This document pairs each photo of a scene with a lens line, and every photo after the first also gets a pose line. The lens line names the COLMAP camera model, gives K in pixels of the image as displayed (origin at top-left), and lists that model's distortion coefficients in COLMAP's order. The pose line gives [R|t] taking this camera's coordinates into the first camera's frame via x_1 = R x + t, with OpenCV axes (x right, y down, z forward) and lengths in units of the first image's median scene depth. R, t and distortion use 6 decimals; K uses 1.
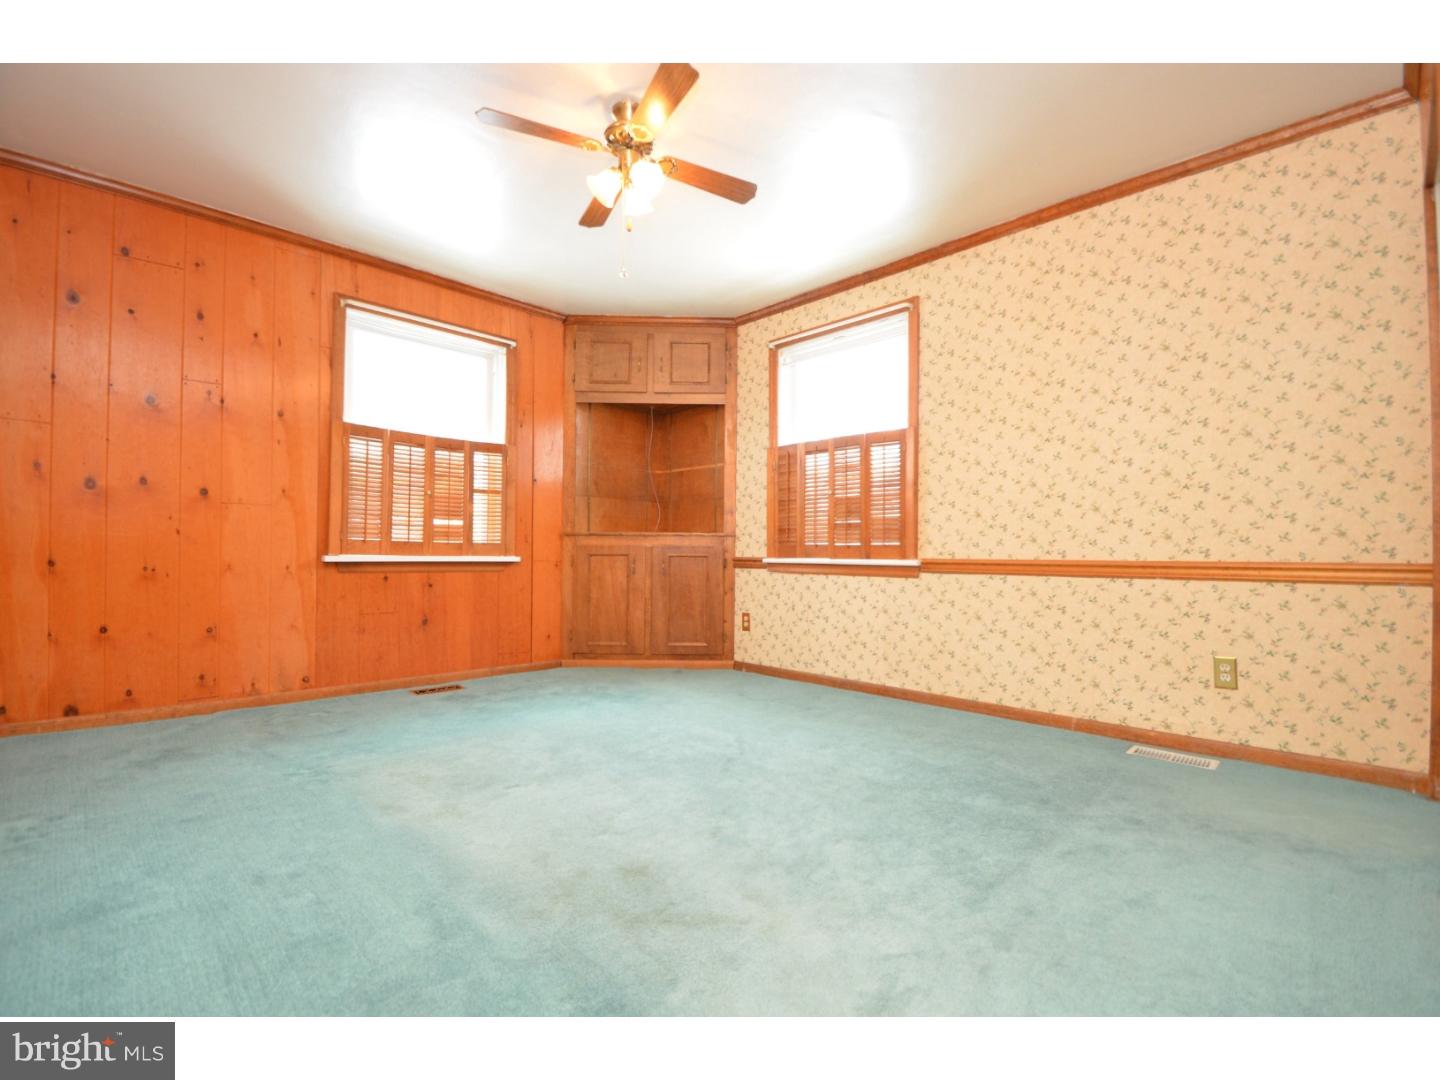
lens RADIAL K [[646.7, 0, 728.3], [0, 646.7, 541.9], [0, 0, 1]] dist [-0.002960, -0.000516]
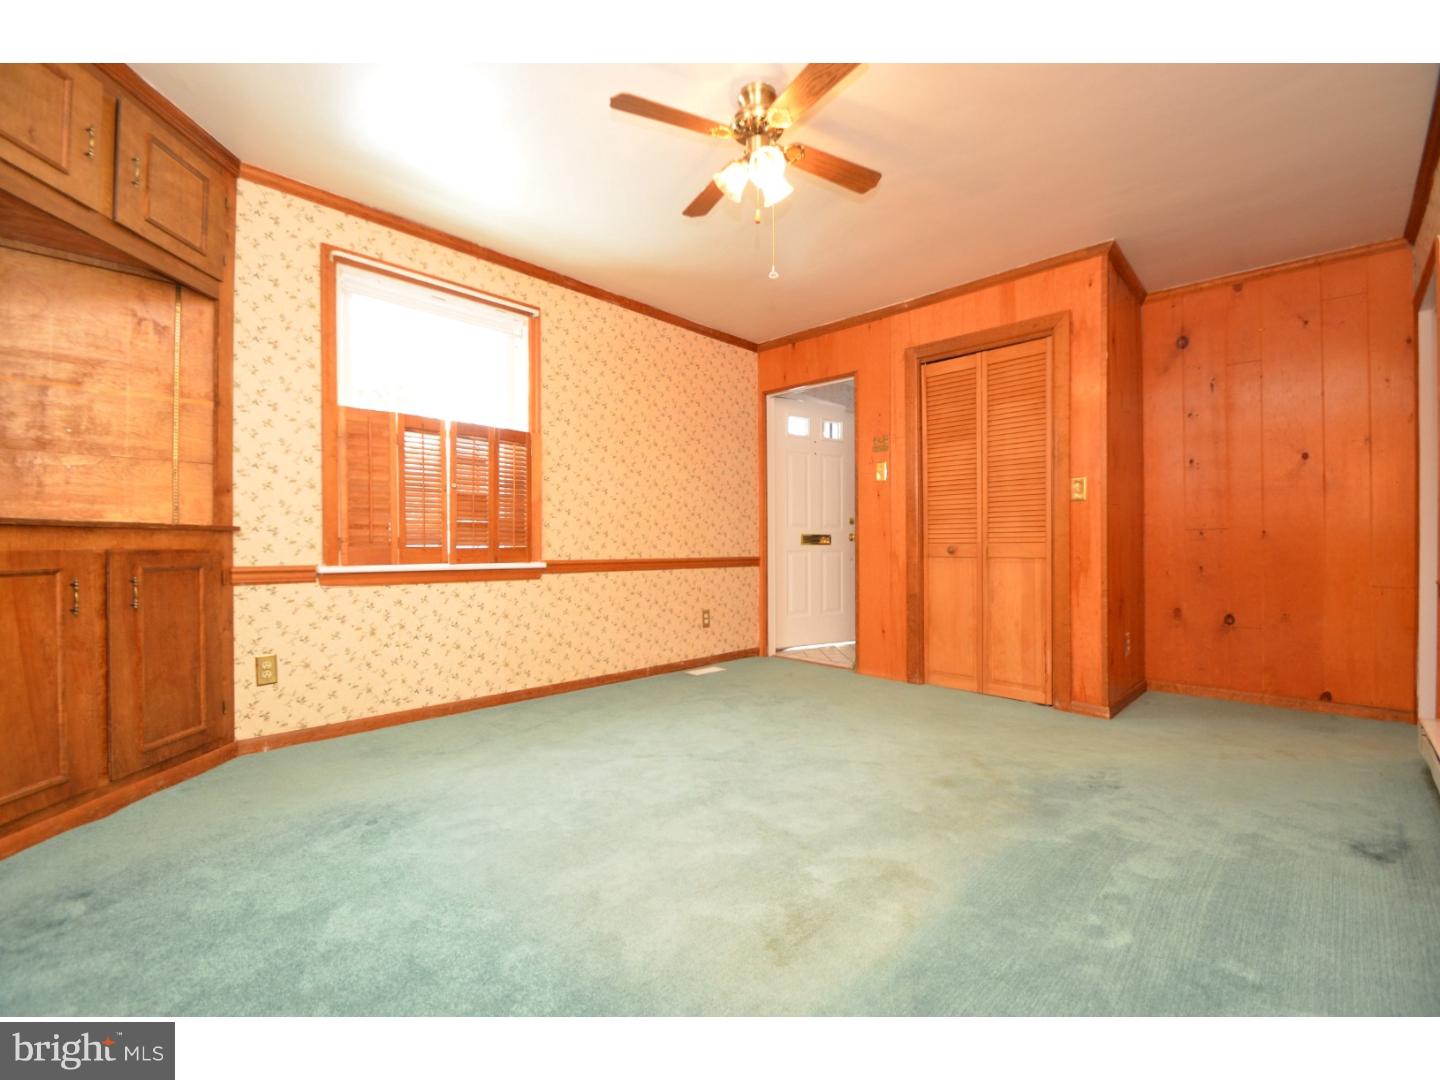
lens RADIAL K [[612.7, 0, 716.2], [0, 612.7, 563.4], [0, 0, 1]] dist [0.000223, 0.000013]
pose [[0.003224, -0.018075, 0.999831, -0.669392], [-0.002028, 0.999834, 0.018082, 0.011340], [-0.999993, -0.002086, 0.003187, 0.681341]]
